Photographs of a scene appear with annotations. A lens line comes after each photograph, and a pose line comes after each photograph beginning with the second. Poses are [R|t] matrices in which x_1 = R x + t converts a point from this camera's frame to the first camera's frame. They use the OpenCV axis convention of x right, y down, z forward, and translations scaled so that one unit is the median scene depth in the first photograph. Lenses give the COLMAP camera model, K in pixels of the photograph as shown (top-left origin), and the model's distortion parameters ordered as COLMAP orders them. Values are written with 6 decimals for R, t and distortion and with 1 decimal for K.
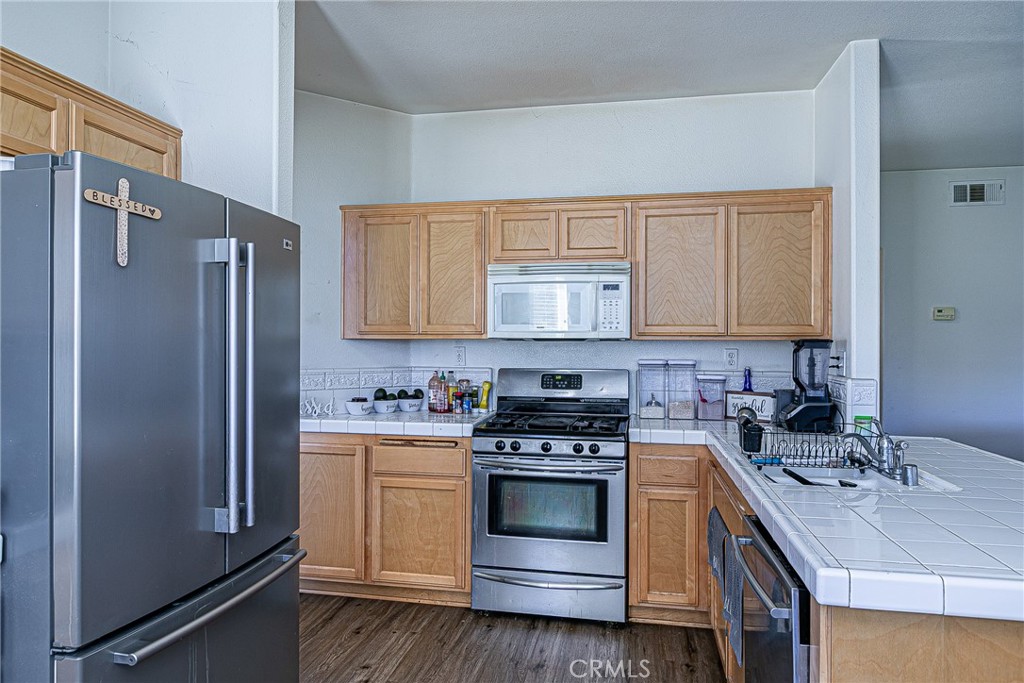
lens RADIAL K [[639.3, 0, 512.4], [0, 639.3, 338.0], [0, 0, 1]] dist [0.002864, -0.003793]
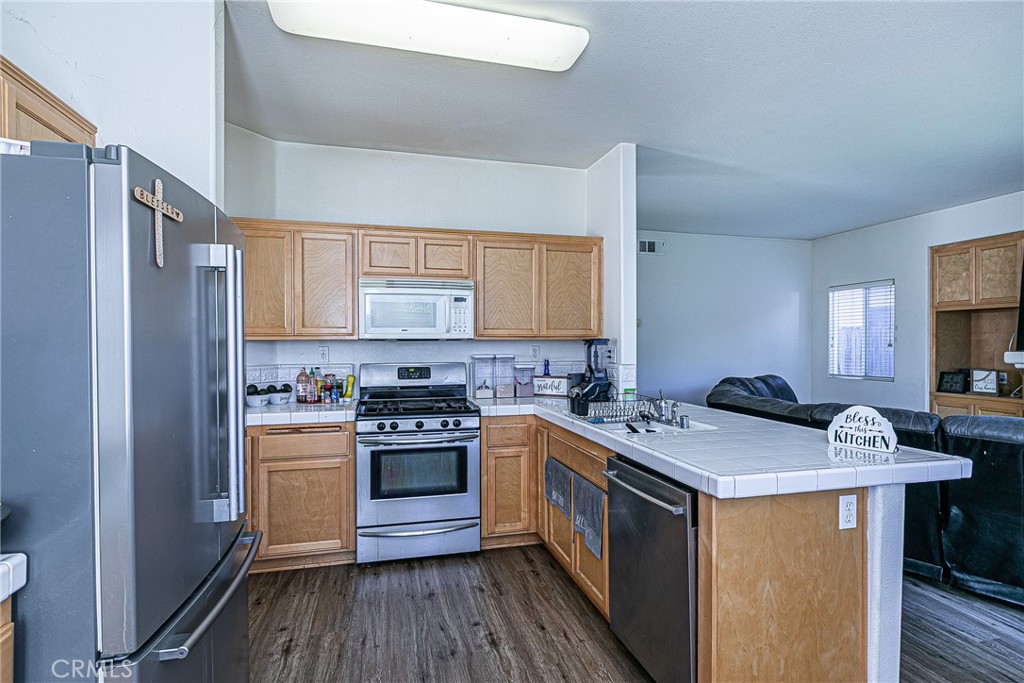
lens RADIAL K [[501.9, 0, 515.4], [0, 501.9, 345.1], [0, 0, 1]] dist [-0.002616, 0.000622]
pose [[0.904523, -0.008650, 0.426336, -0.190203], [0.003564, 0.999913, 0.012726, 0.001075], [-0.426409, -0.009991, 0.904475, 0.021485]]
